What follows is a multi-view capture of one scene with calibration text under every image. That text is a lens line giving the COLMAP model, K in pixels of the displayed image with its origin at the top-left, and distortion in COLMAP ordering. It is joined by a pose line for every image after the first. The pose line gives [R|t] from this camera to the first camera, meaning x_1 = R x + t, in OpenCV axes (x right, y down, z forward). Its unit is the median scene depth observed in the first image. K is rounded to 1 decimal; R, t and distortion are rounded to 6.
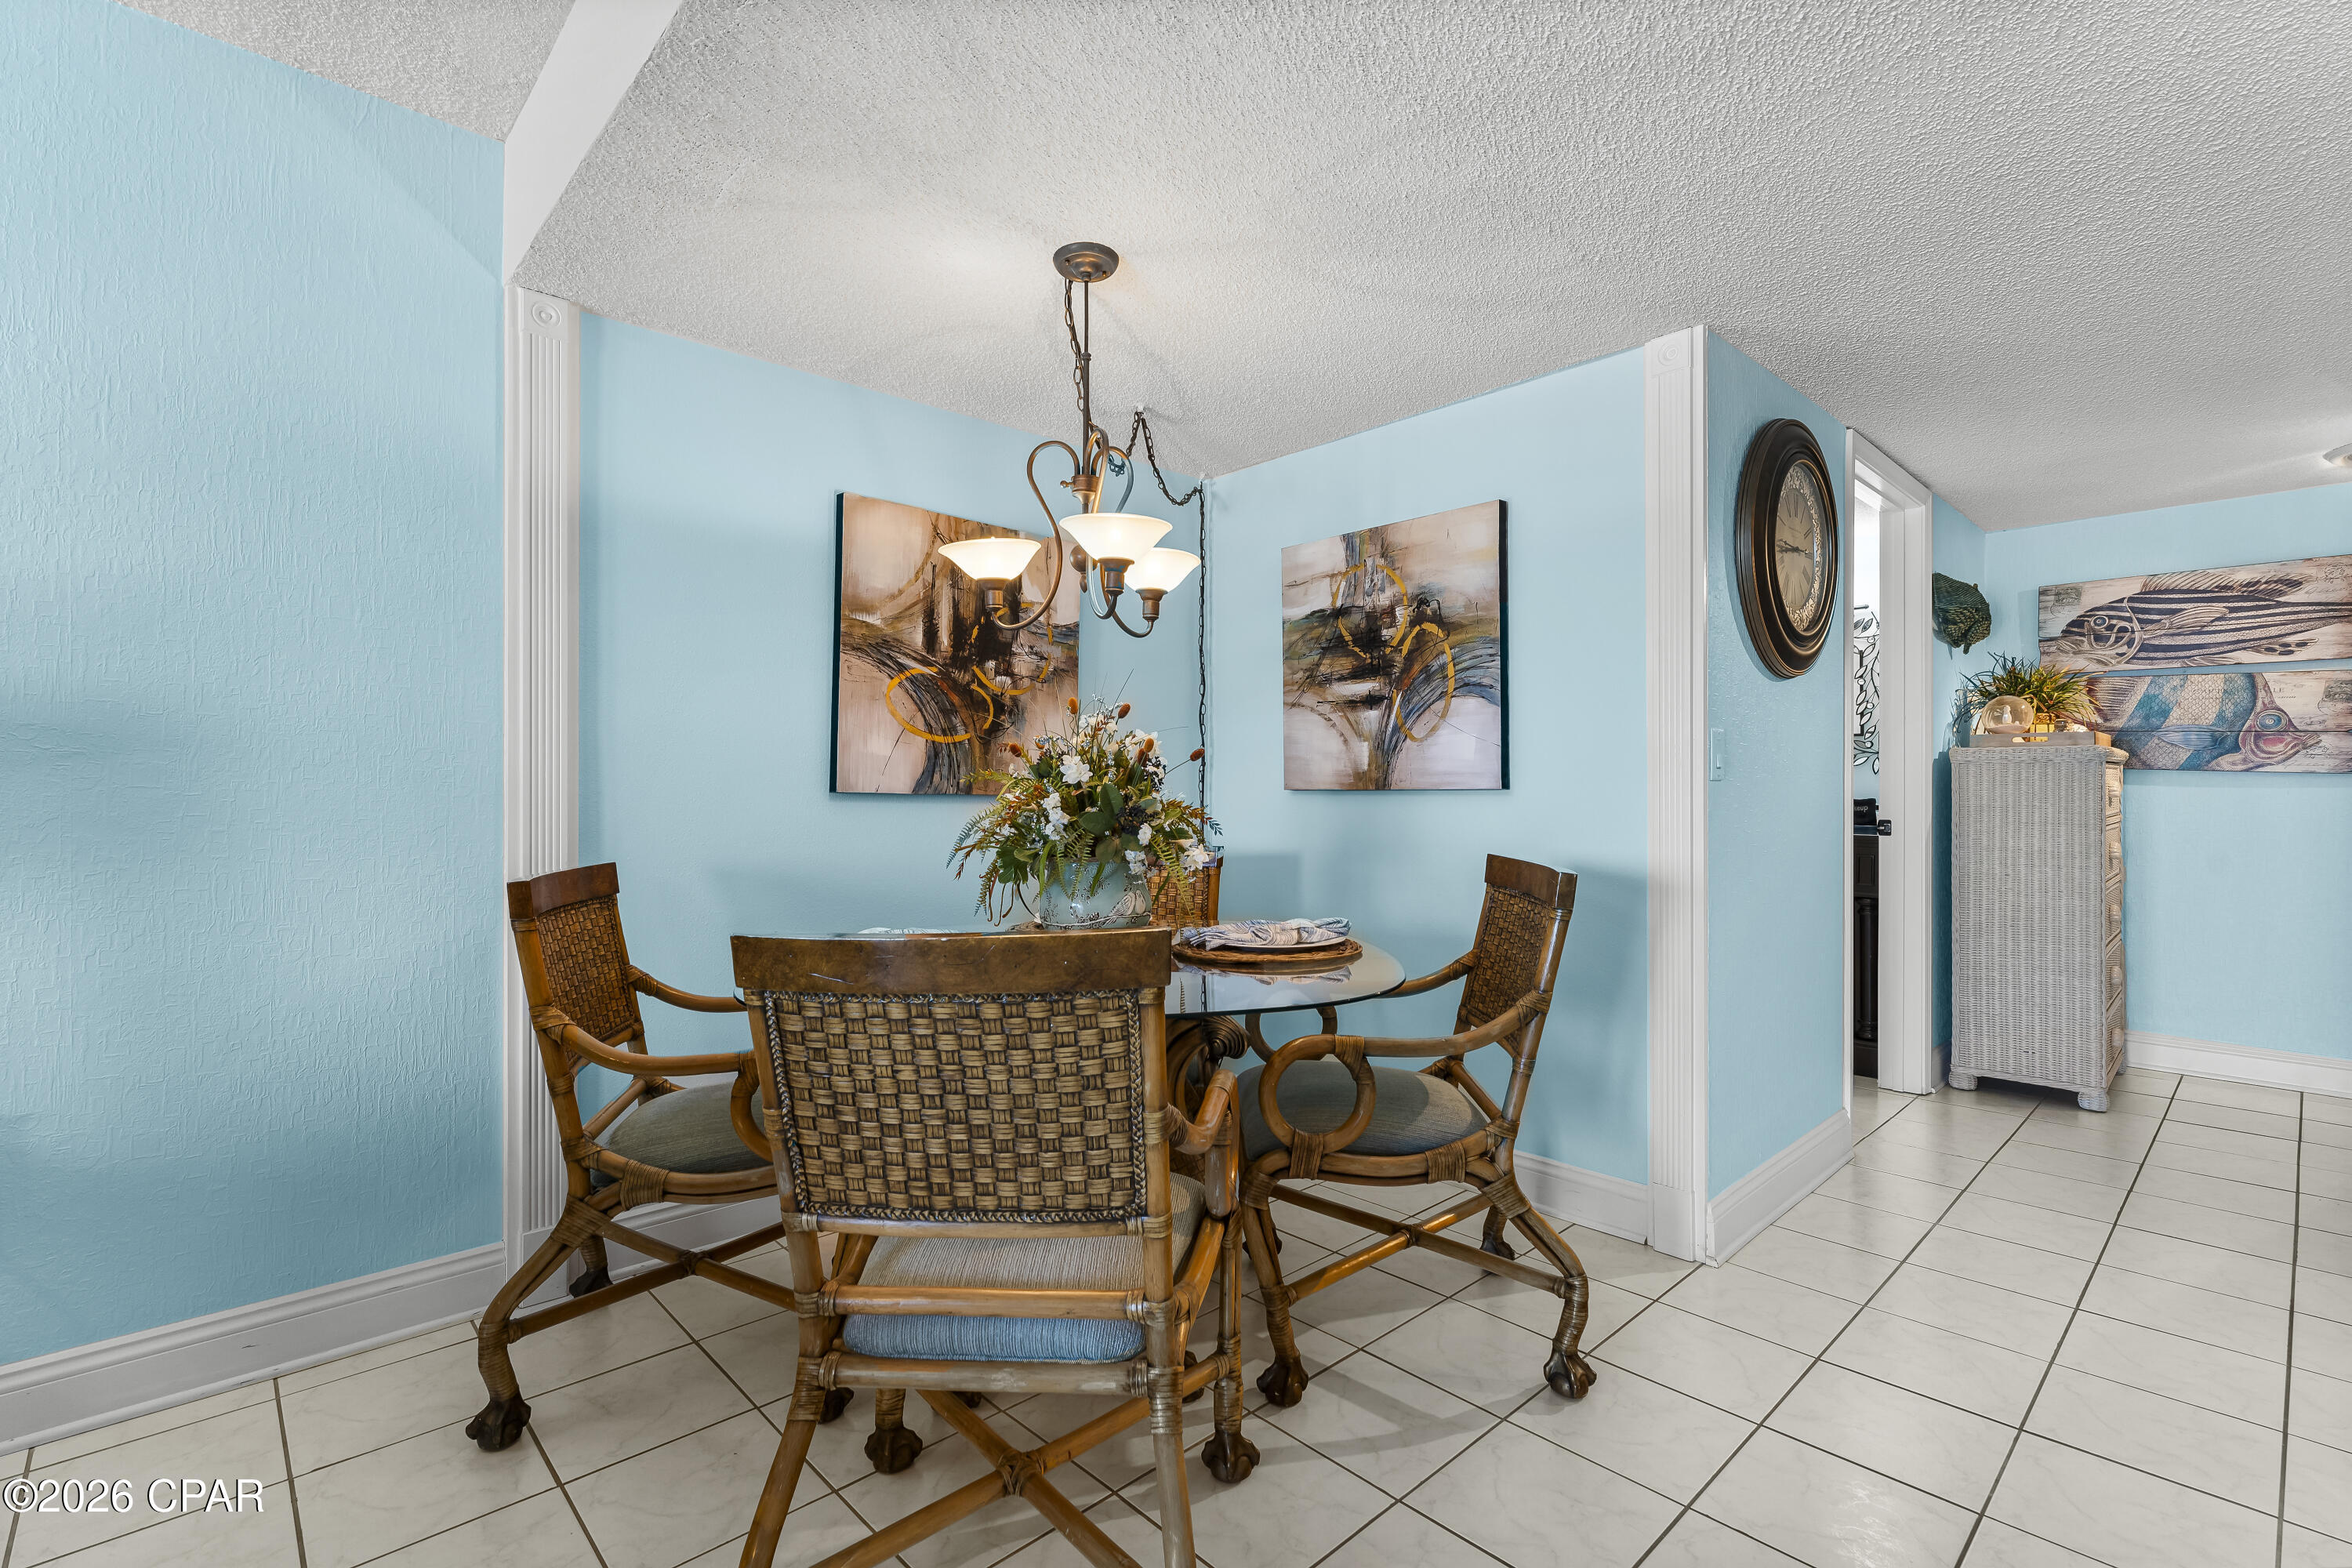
lens RADIAL K [[1052.2, 0, 1176.0], [0, 1052.2, 784.0], [0, 0, 1]] dist [-0.001691, -0.000222]
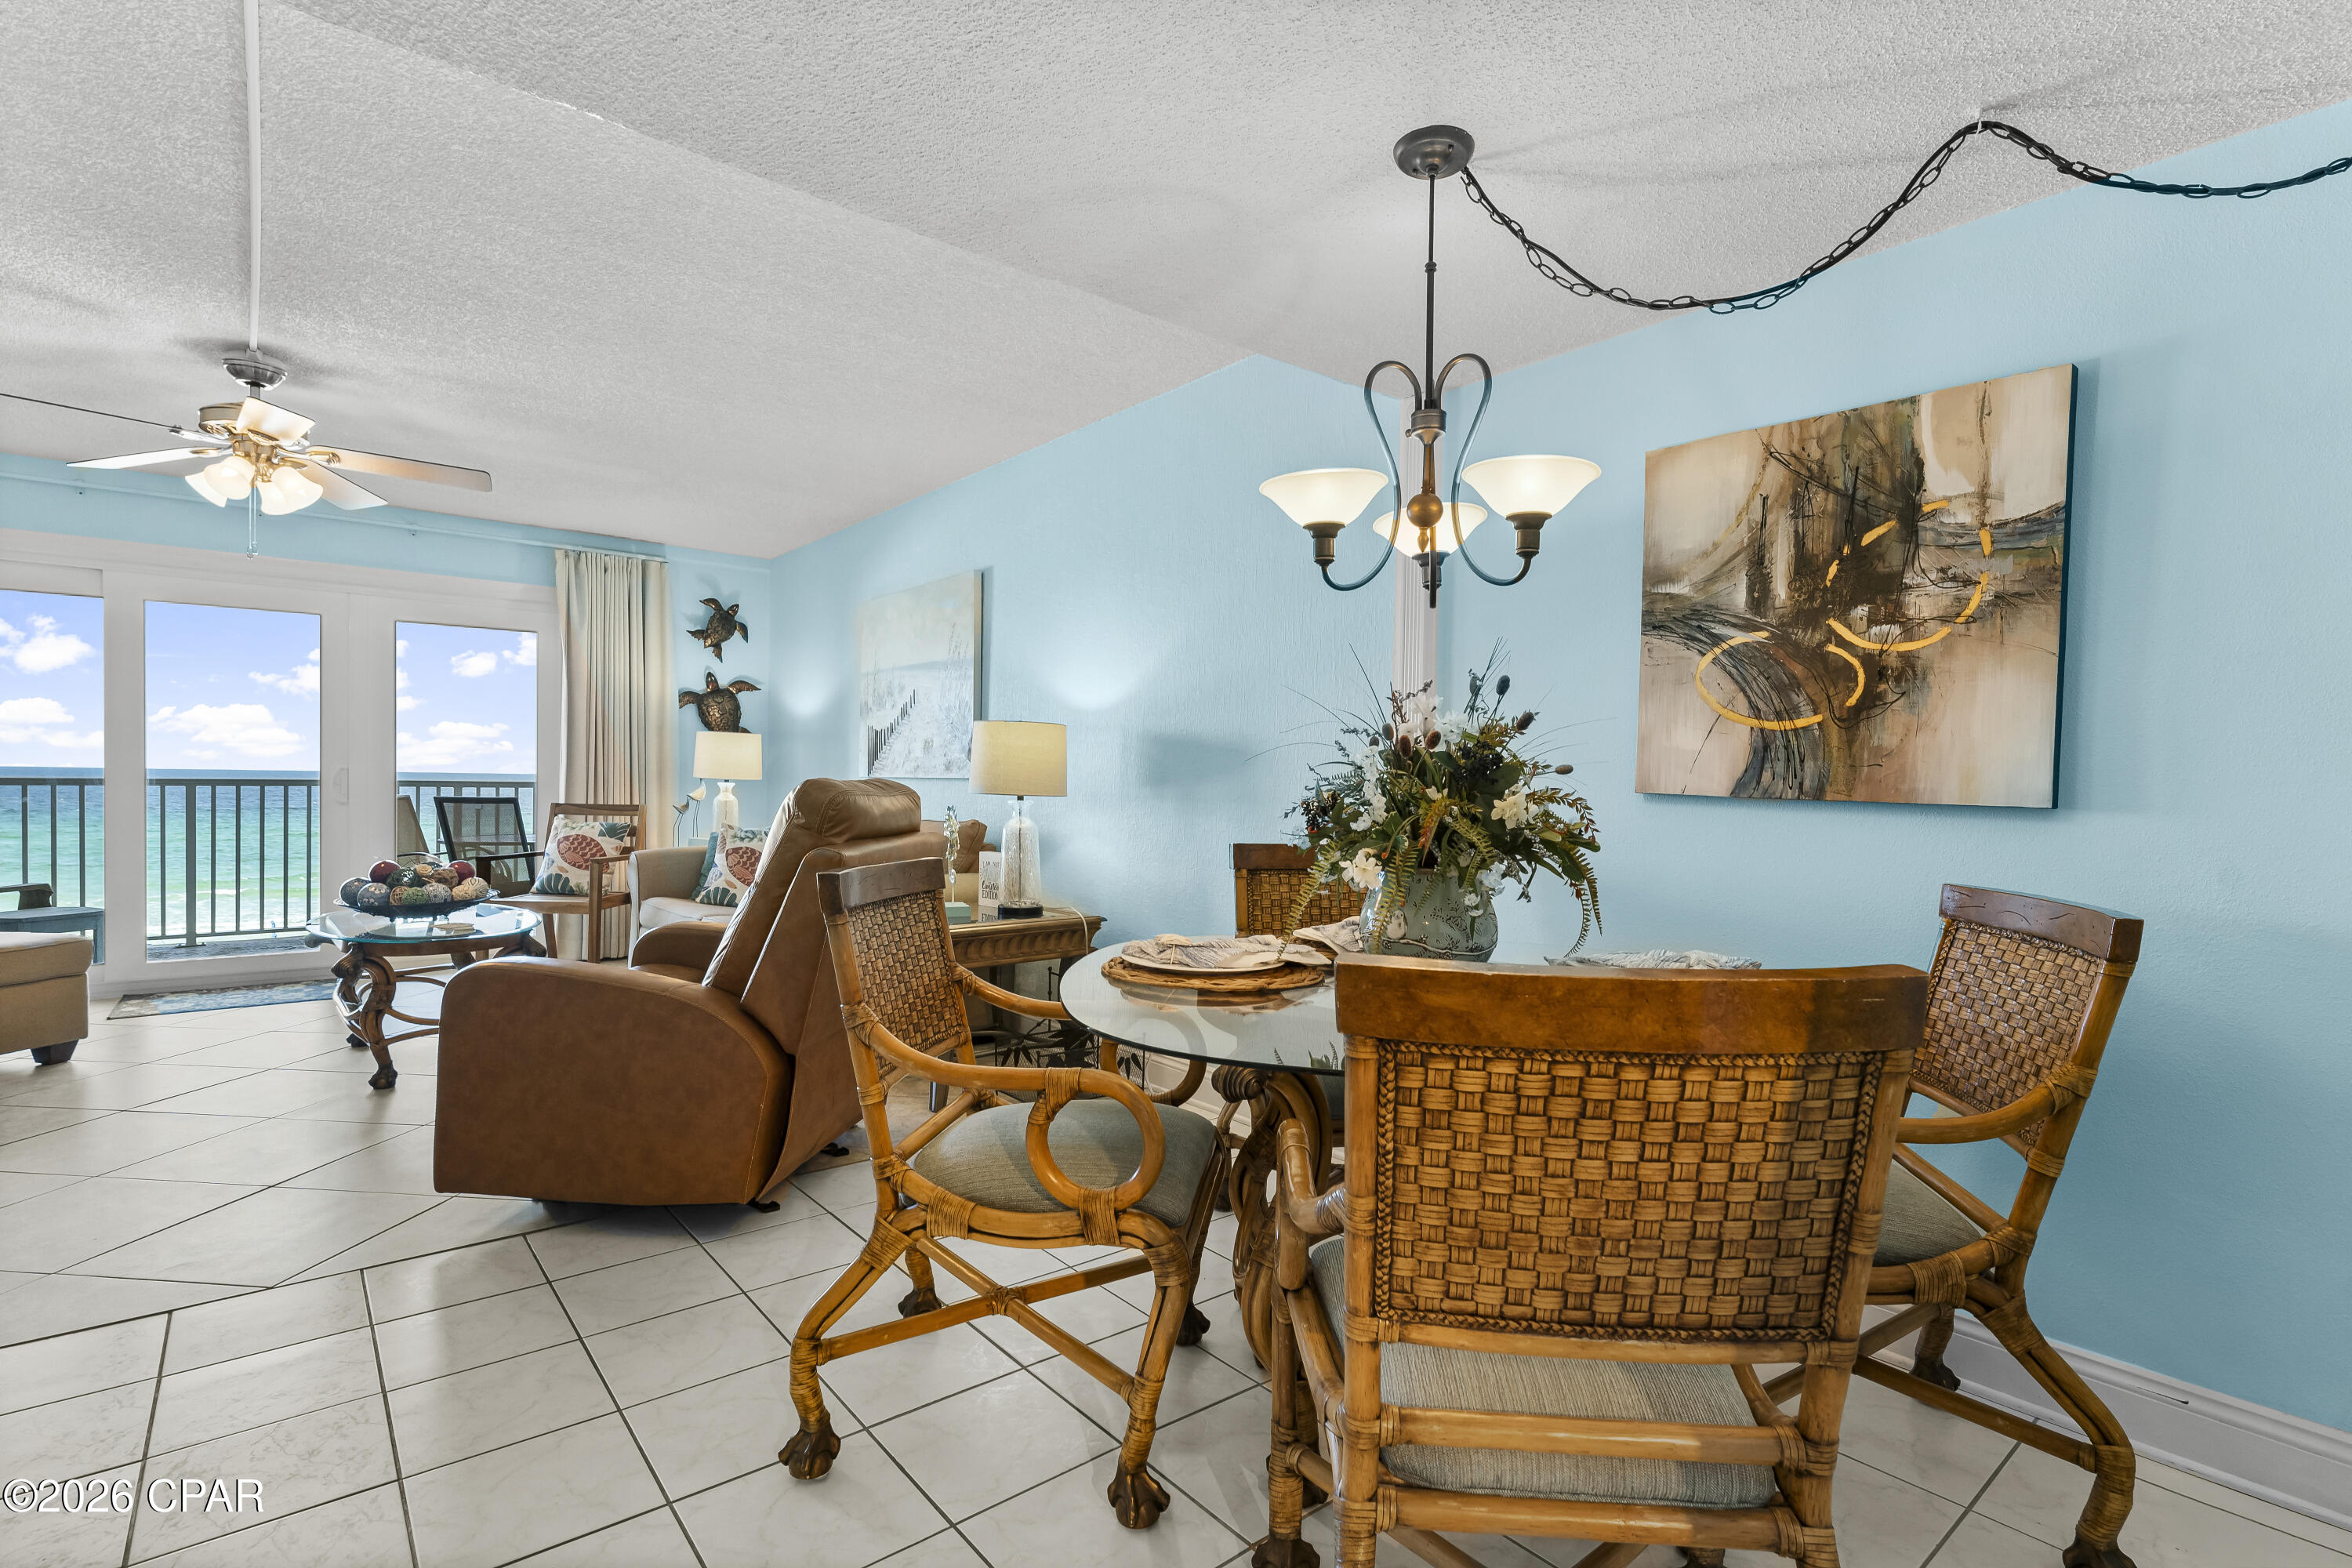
lens RADIAL K [[1108.7, 0, 1182.3], [0, 1108.7, 797.4], [0, 0, 1]] dist [-0.000549, -0.000415]
pose [[-0.062763, 0.013688, -0.997935, 0.584913], [-0.015972, 0.999764, 0.014718, 0.003876], [0.997901, 0.016863, -0.062529, 0.619241]]
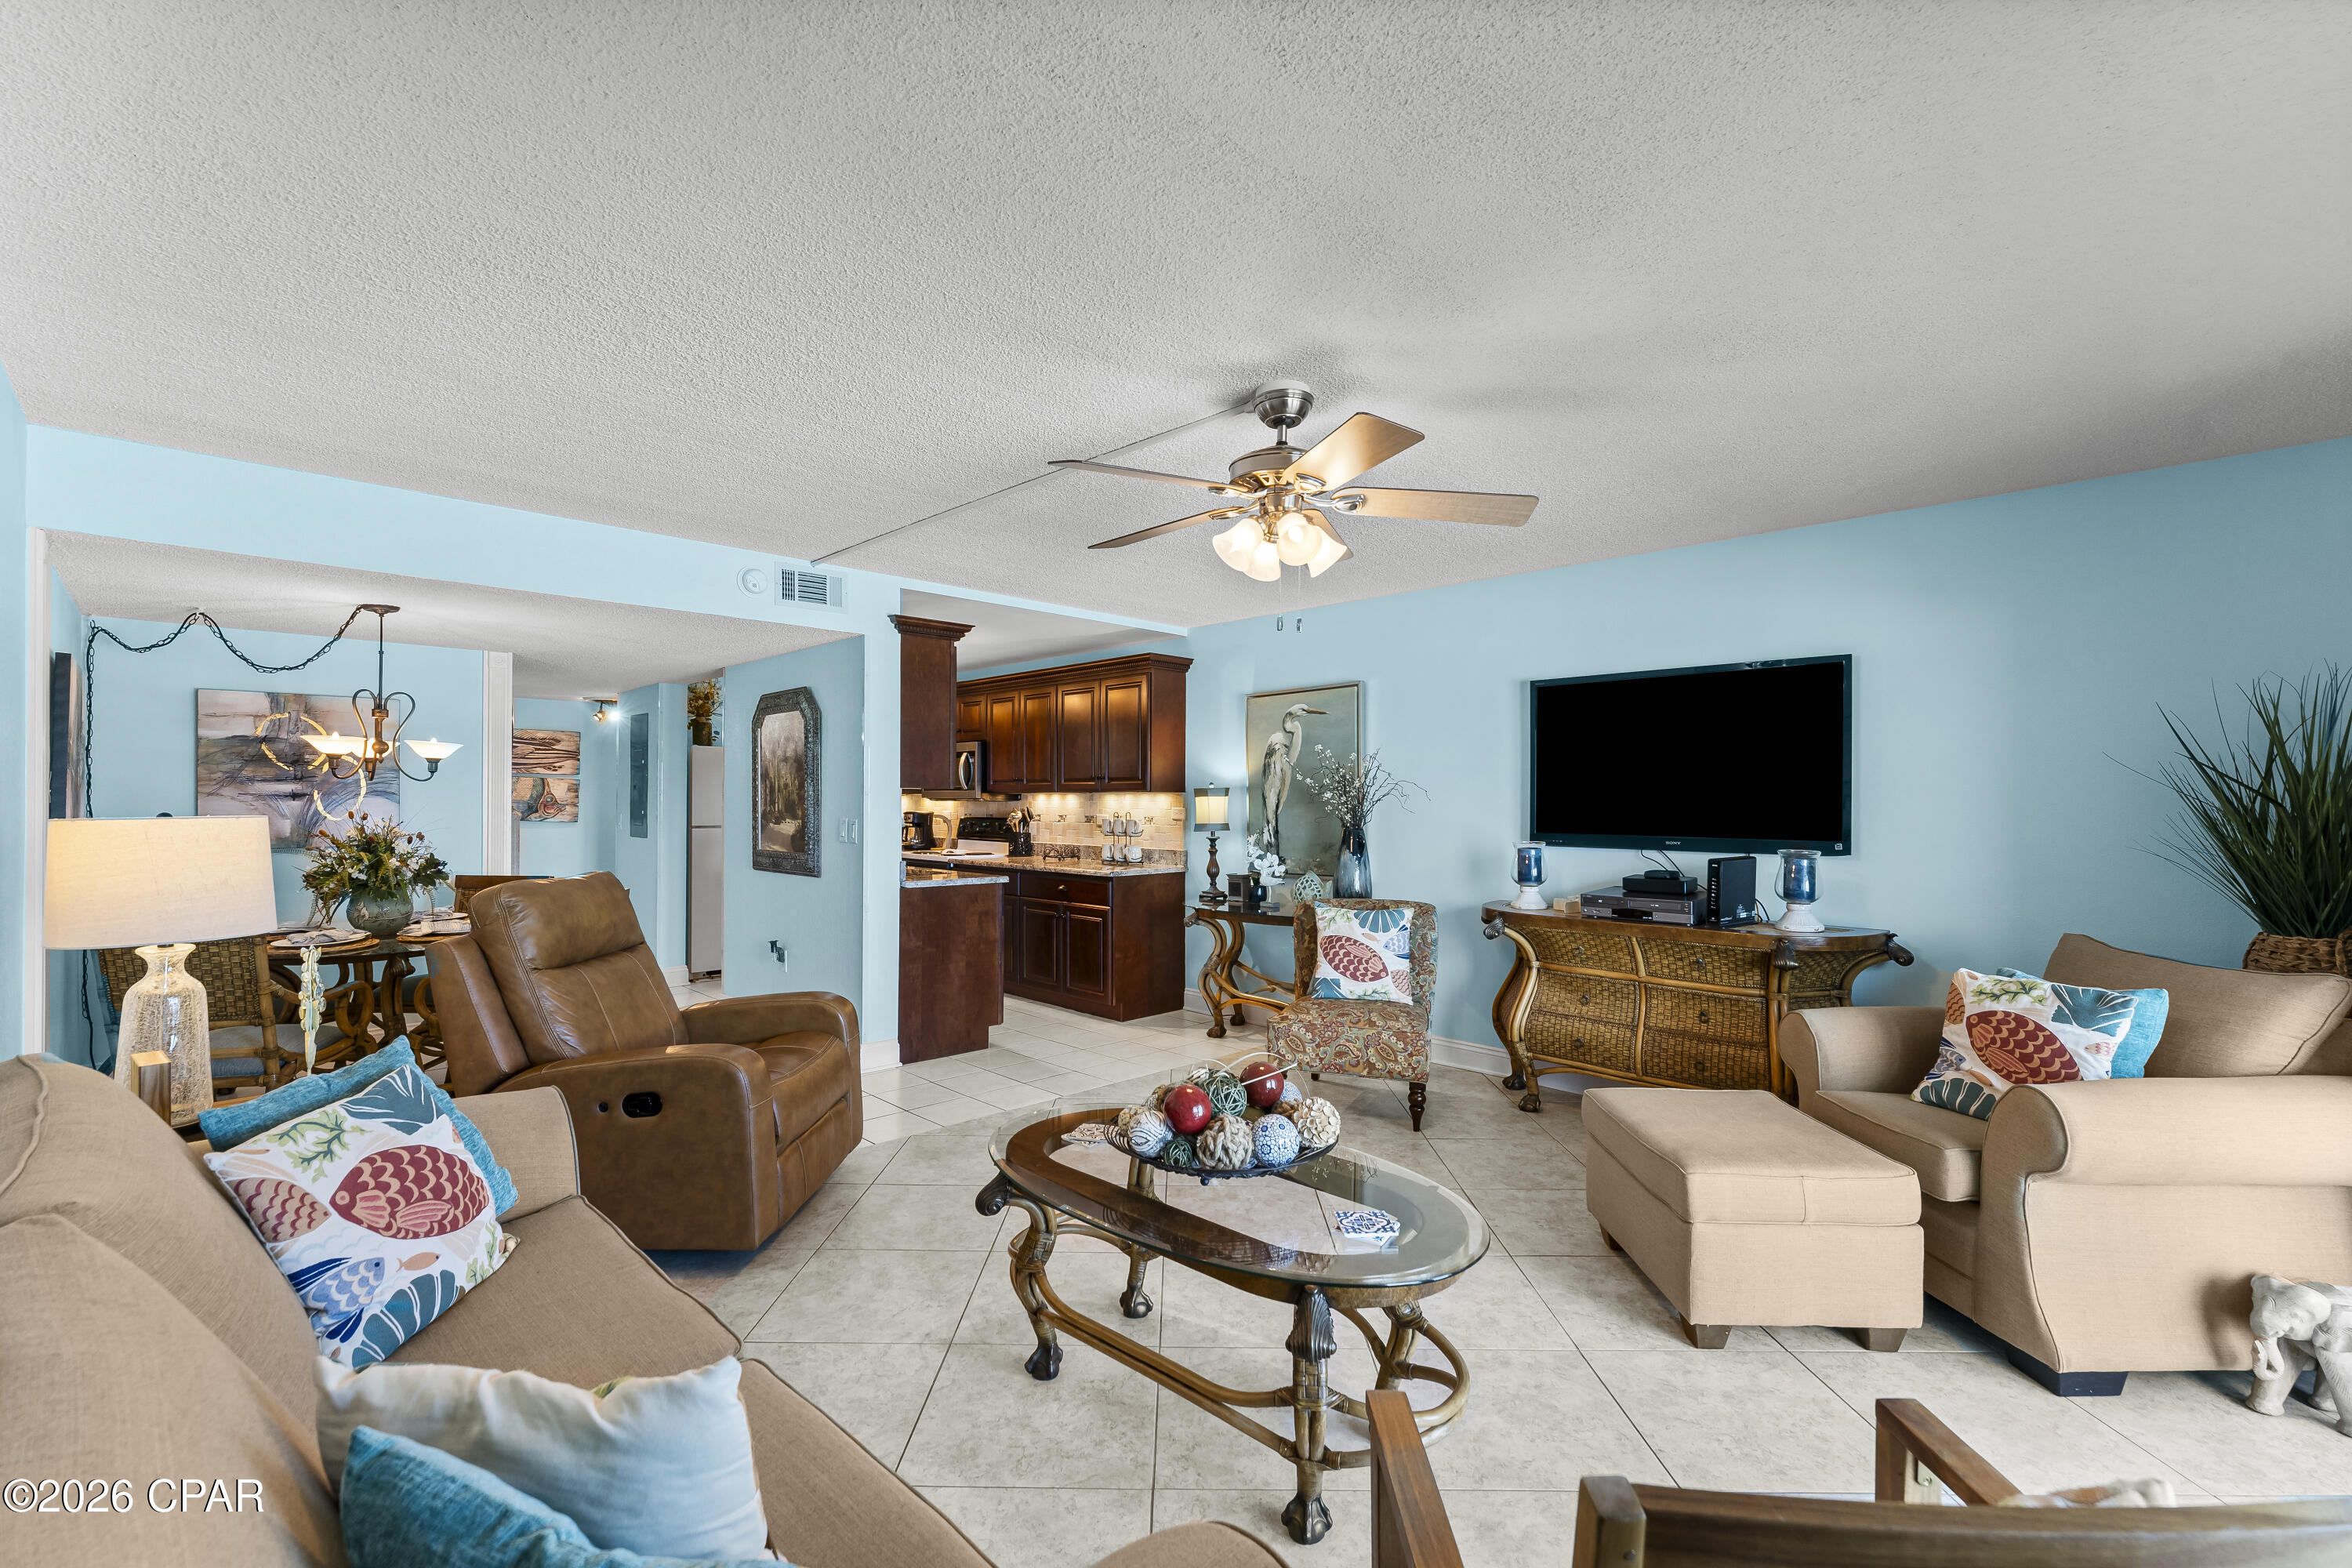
lens RADIAL K [[1038.9, 0, 1176.0], [0, 1038.9, 784.0], [0, 0, 1]] dist [0.029228, 0.000118]
pose [[-0.026188, 0.015524, 0.999536, -1.562754], [-0.005253, 0.999863, -0.015667, -0.077993], [-0.999643, -0.005661, -0.026103, -0.380477]]
